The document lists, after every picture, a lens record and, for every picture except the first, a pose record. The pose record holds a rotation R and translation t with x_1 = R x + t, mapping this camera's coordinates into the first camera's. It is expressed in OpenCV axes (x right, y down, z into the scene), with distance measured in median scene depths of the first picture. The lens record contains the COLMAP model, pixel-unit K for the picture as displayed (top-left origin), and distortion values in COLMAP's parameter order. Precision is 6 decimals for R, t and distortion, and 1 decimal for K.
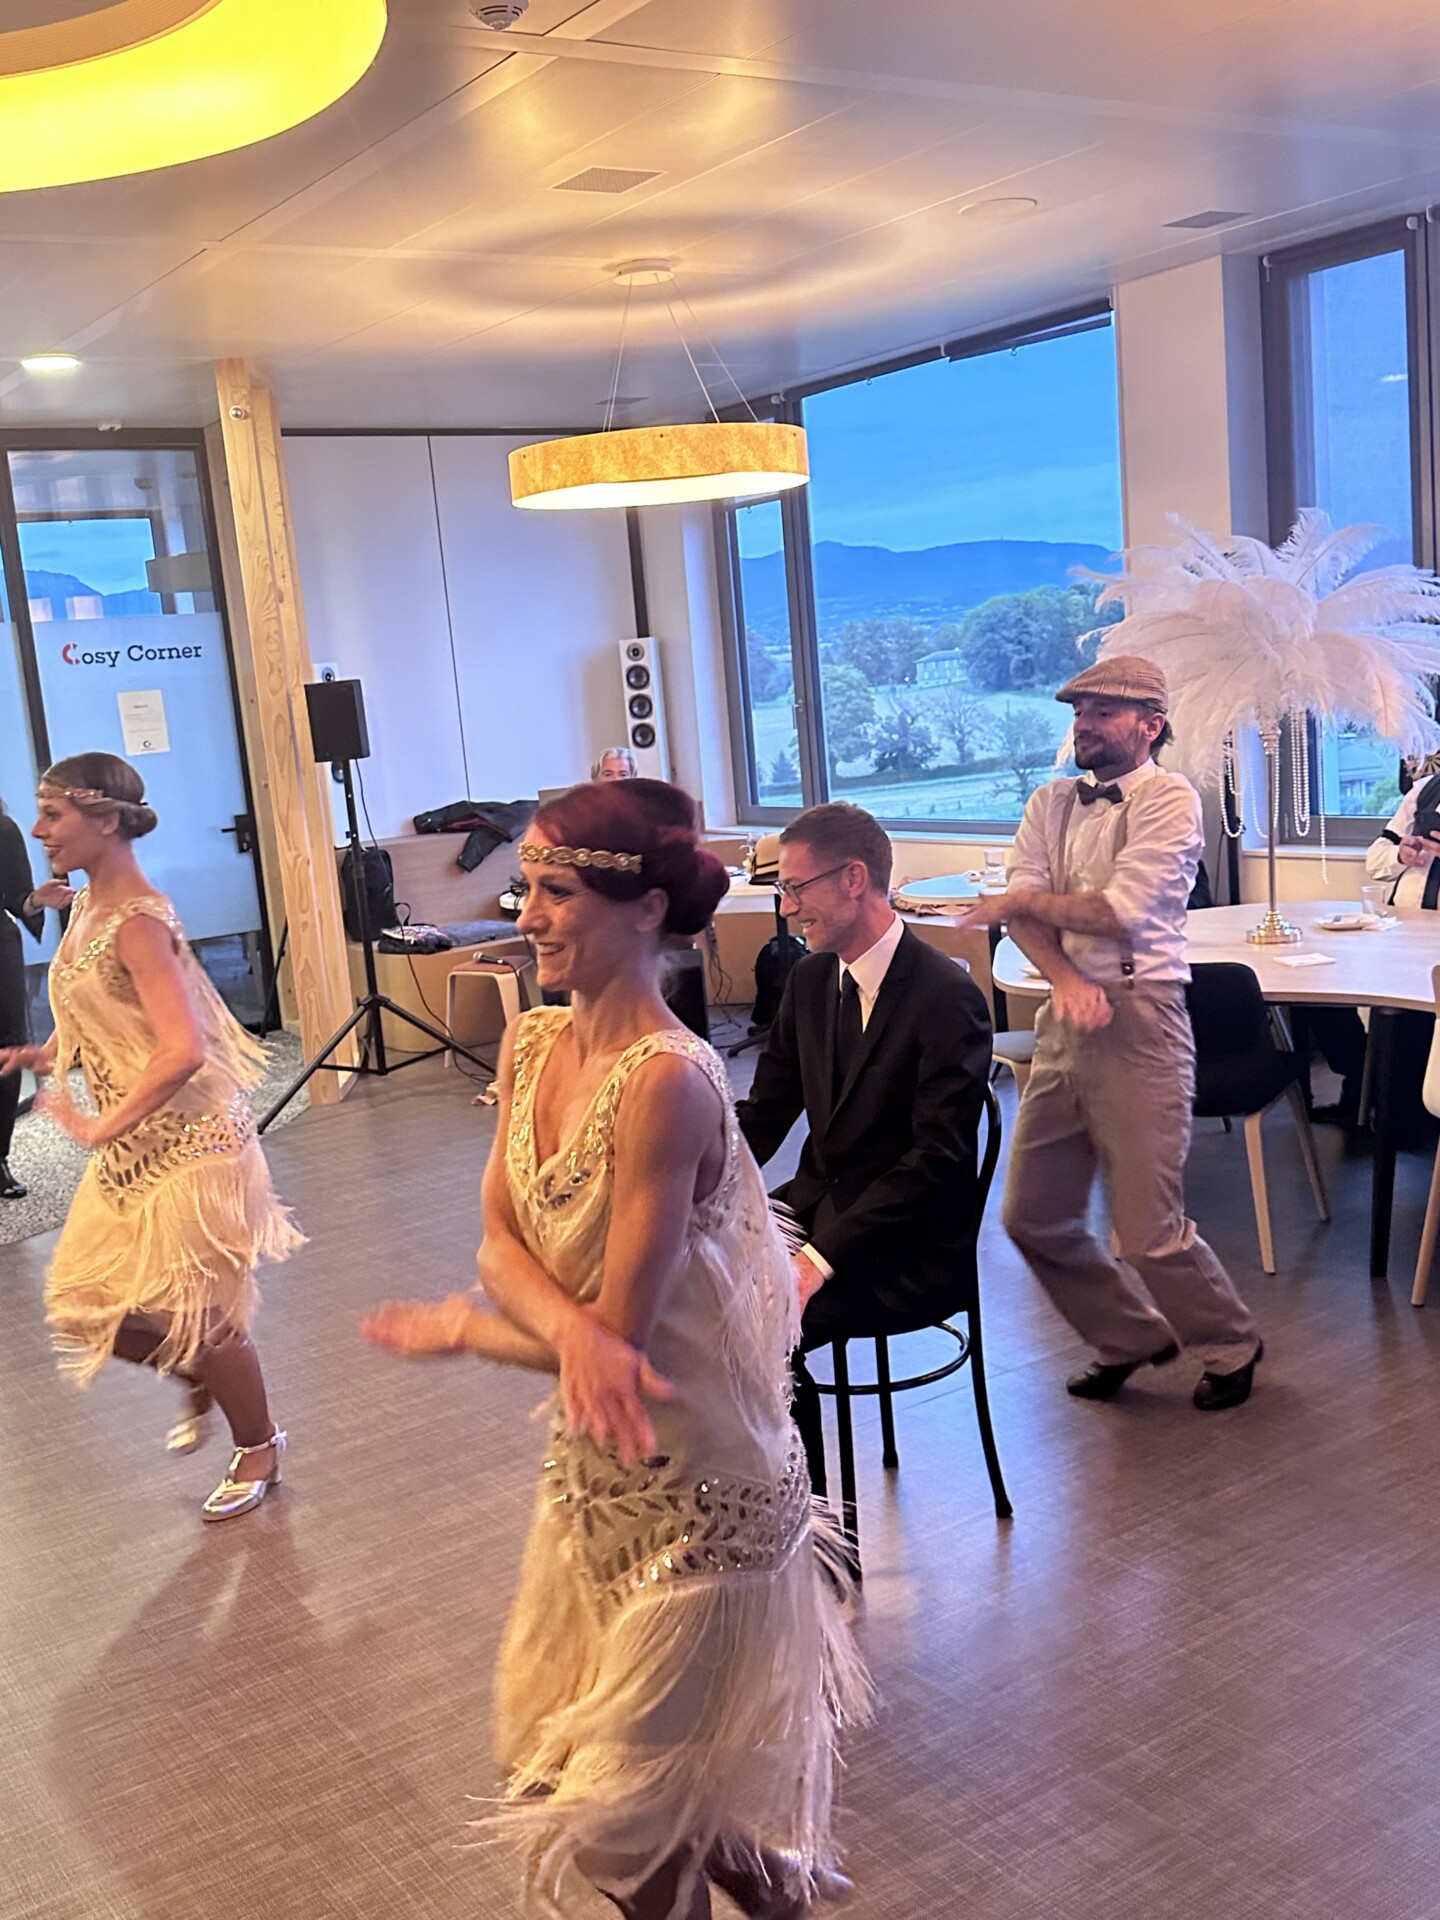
lens RADIAL K [[1898.8, 0, 711.5], [0, 1898.8, 945.1], [0, 0, 1]] dist [0.213748, -0.412694]
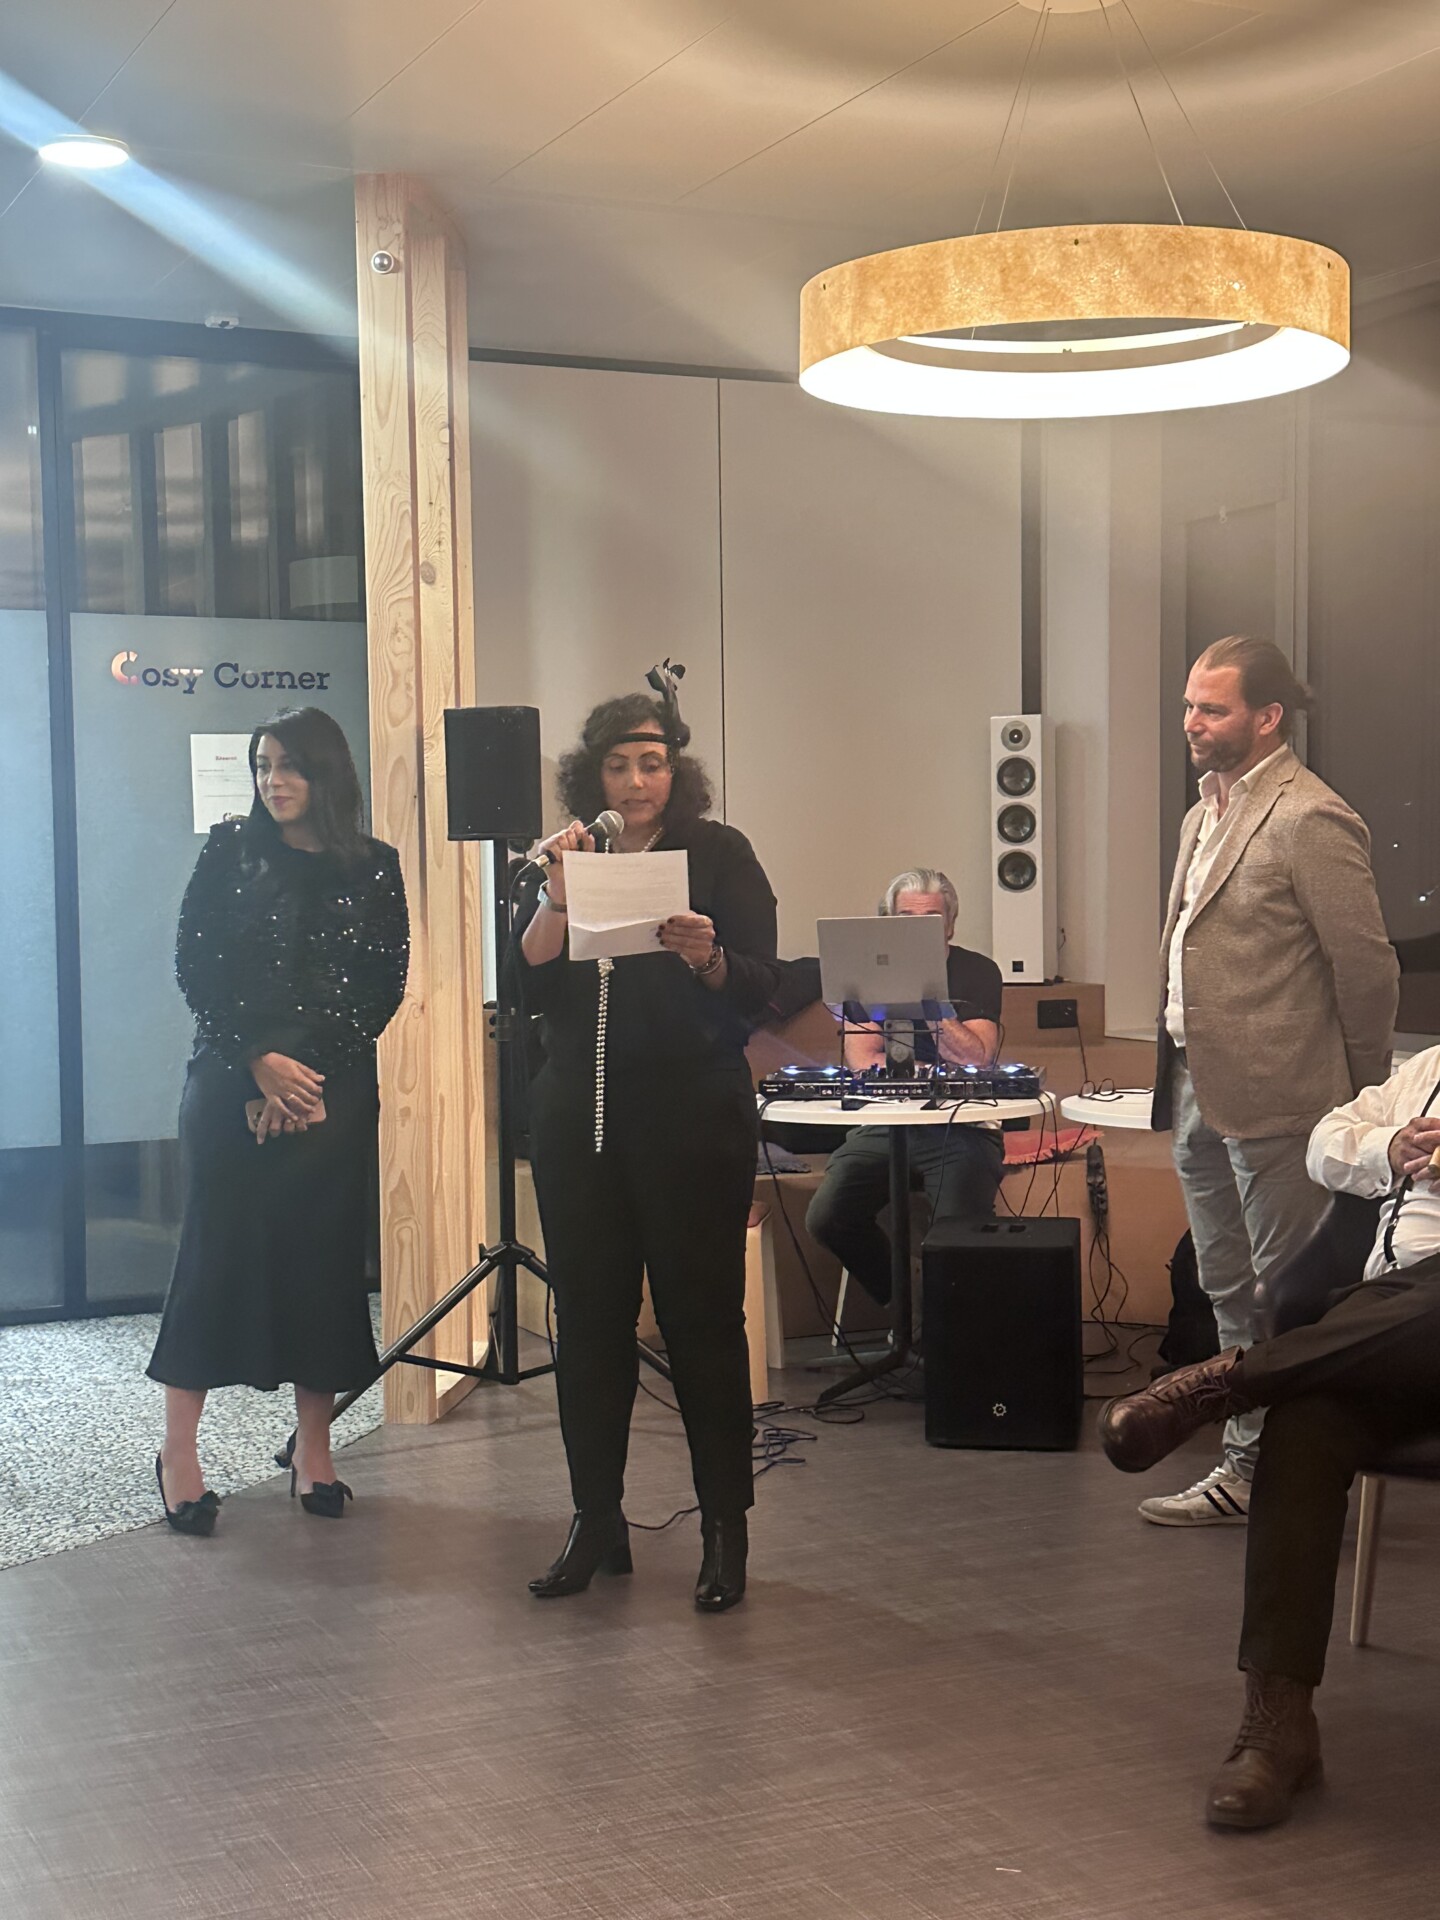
lens RADIAL K [[2634.1, 0, 720.0], [0, 2634.1, 960.0], [0, 0, 1]] dist [0.130324, -0.019822]
pose [[0.984843, 0.079219, -0.154300, 0.004939], [-0.094220, 0.991249, -0.092456, 0.008592], [0.145625, 0.105592, 0.983689, 0.204721]]
